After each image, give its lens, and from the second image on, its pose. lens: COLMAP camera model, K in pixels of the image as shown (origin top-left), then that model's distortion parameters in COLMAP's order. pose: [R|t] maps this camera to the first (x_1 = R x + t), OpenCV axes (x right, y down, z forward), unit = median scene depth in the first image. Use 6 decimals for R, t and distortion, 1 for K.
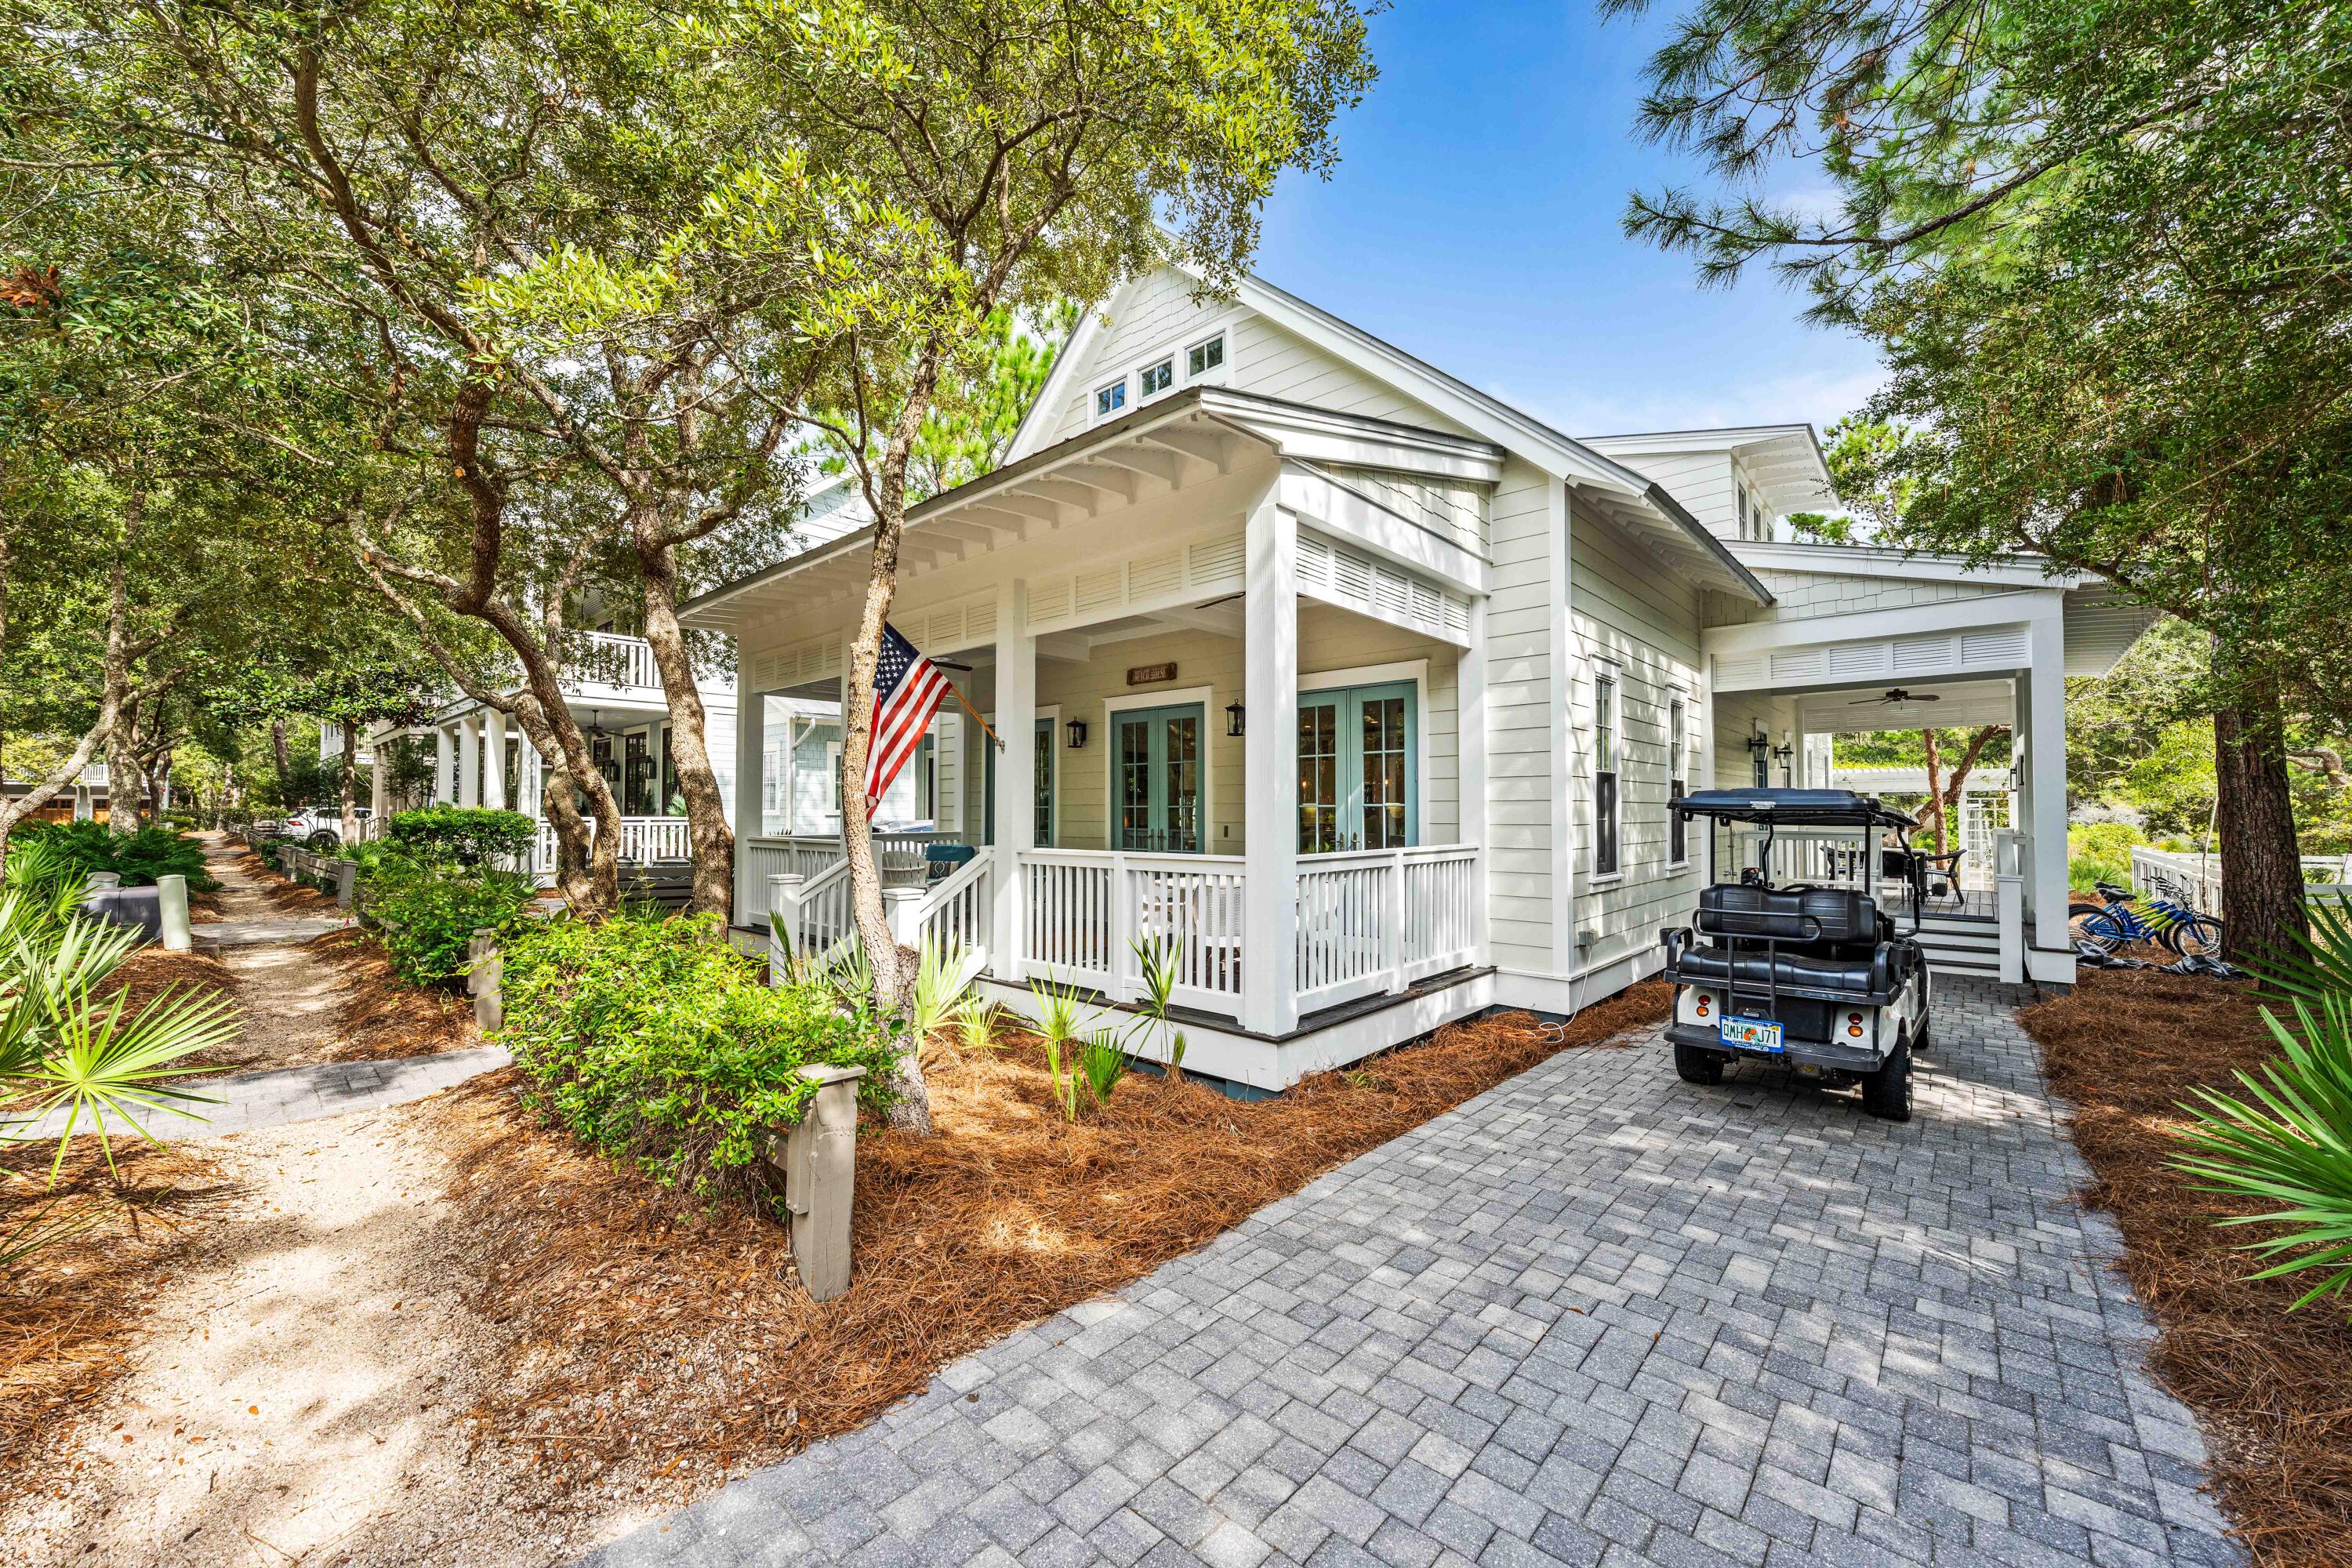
lens RADIAL K [[885.0, 0, 1175.2], [0, 885.0, 780.3], [0, 0, 1]] dist [-0.004307, 0.001008]
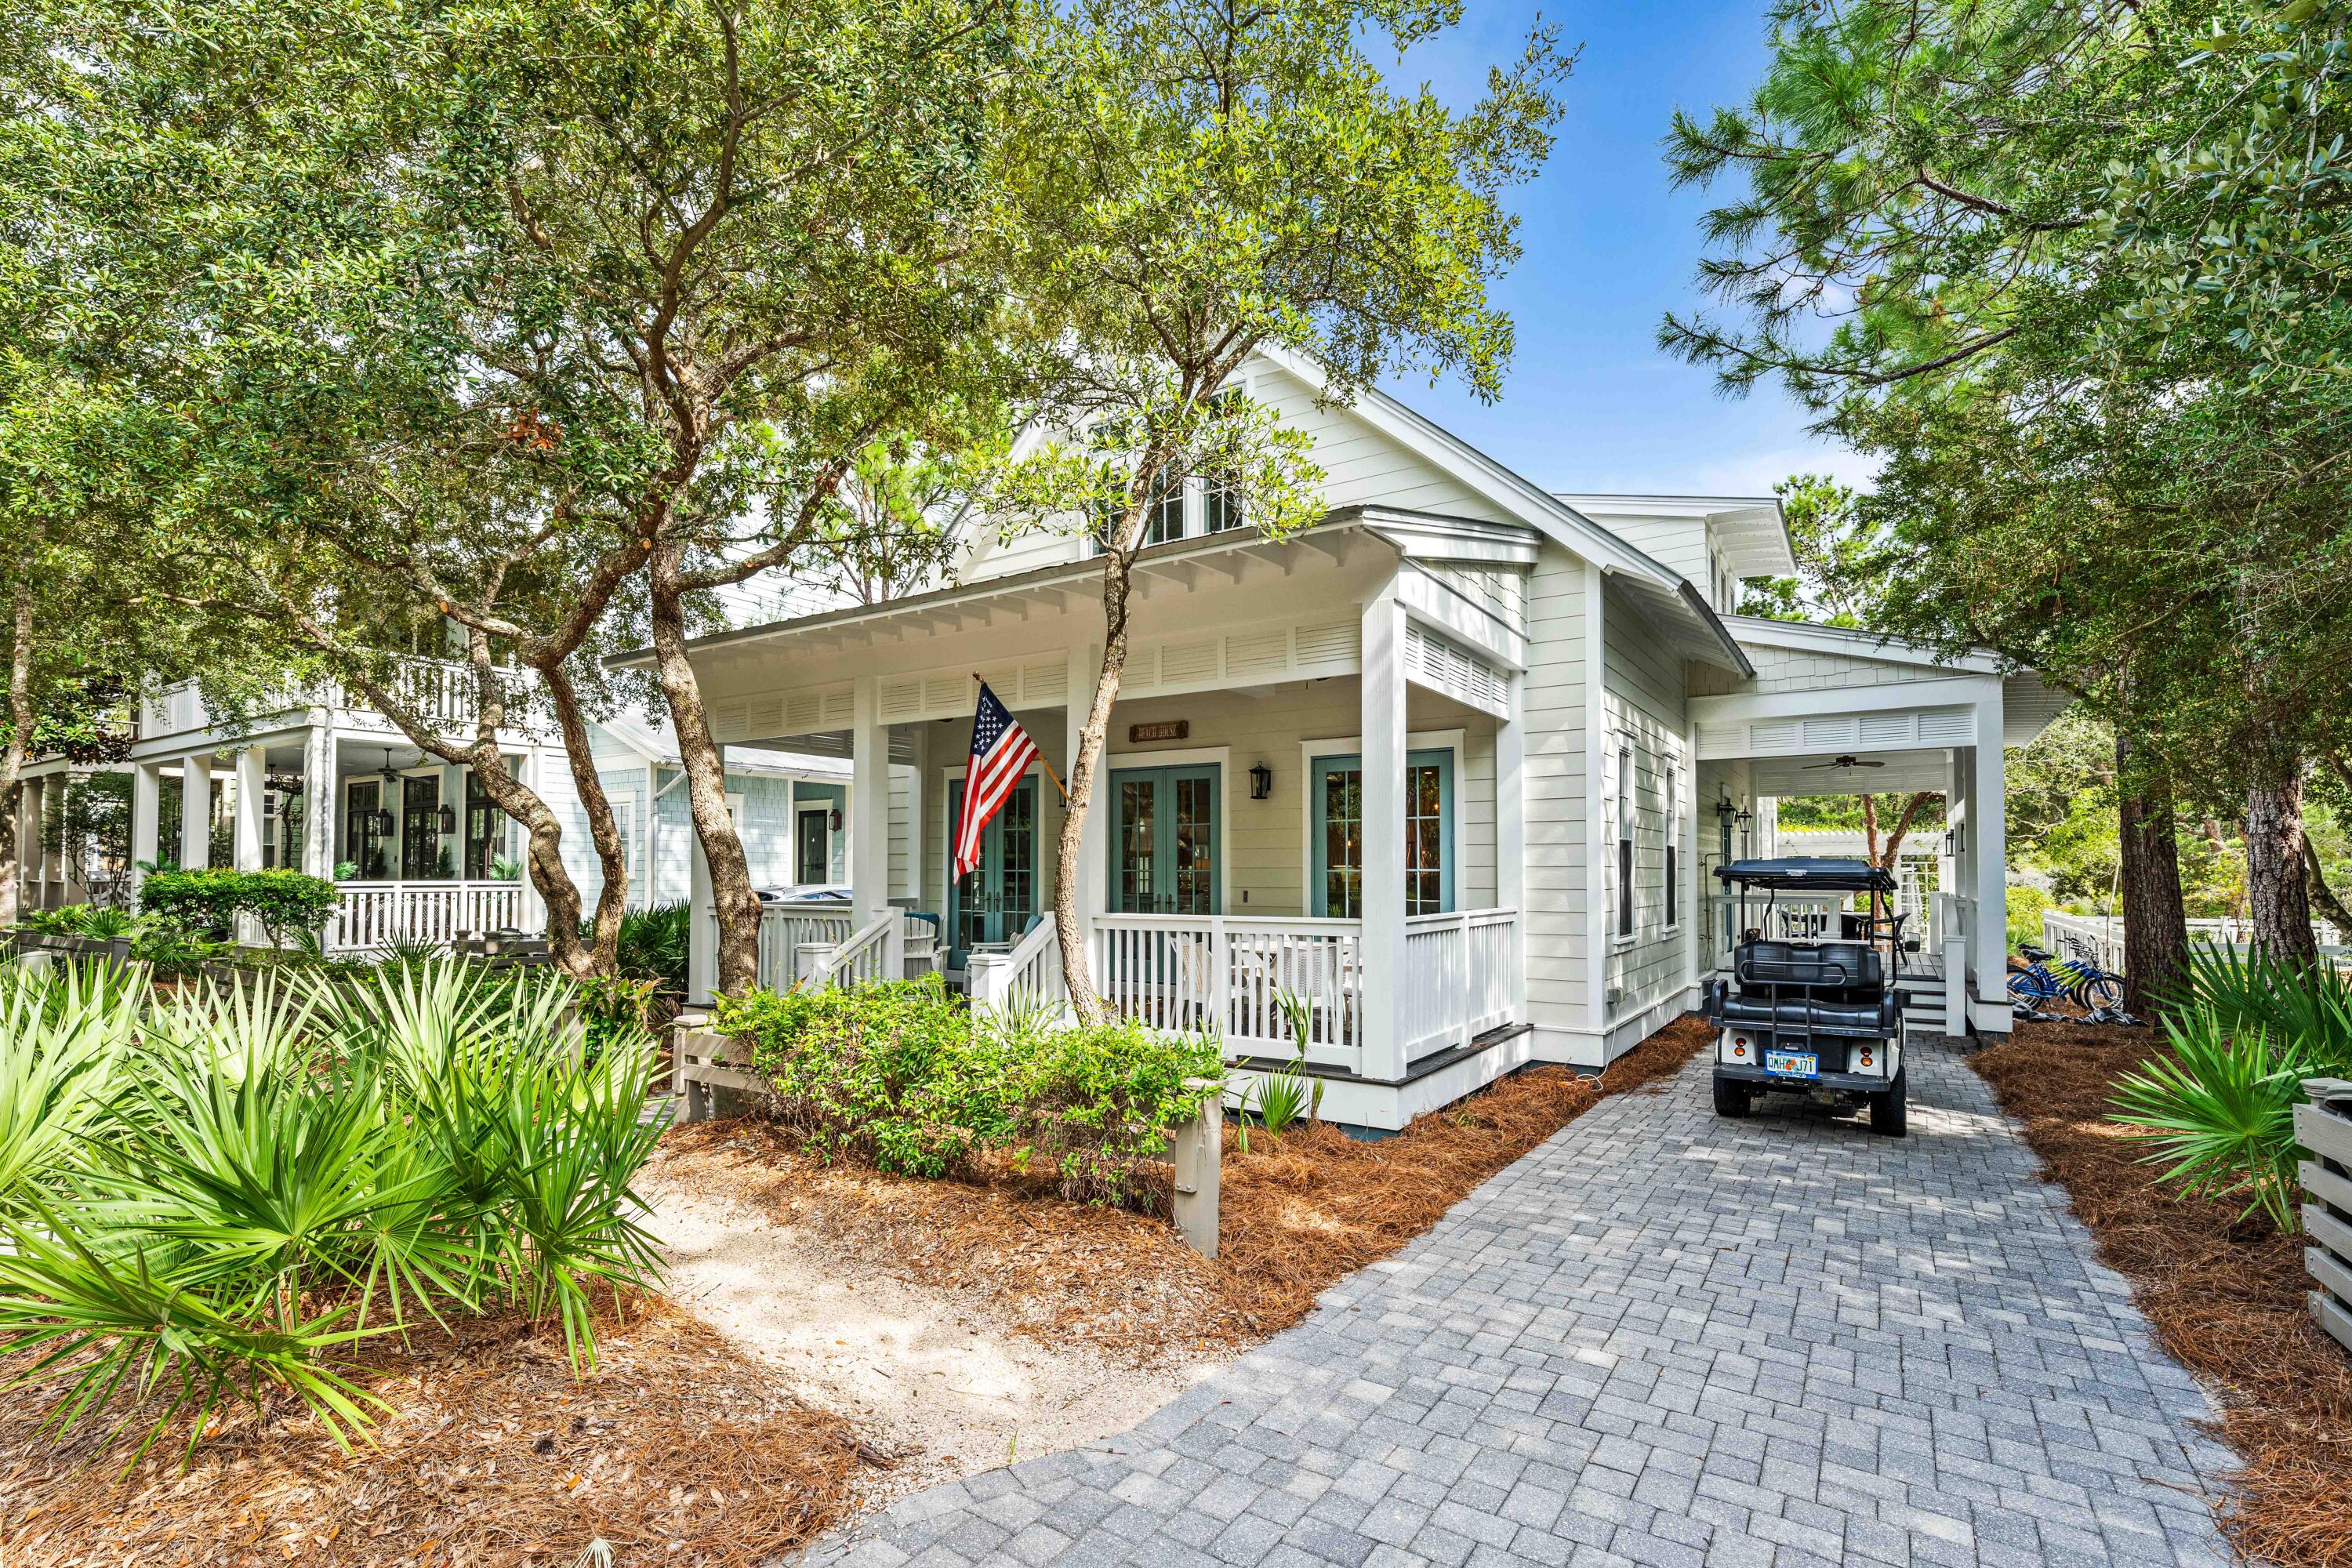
lens RADIAL K [[1070.9, 0, 1174.1], [0, 1070.9, 832.7], [0, 0, 1]] dist [0.001638, -0.000345]
pose [[0.988820, 0.006585, 0.148968, -0.292994], [-0.006175, 0.999976, -0.003212, -0.012321], [-0.148986, 0.002256, 0.988837, -0.231284]]
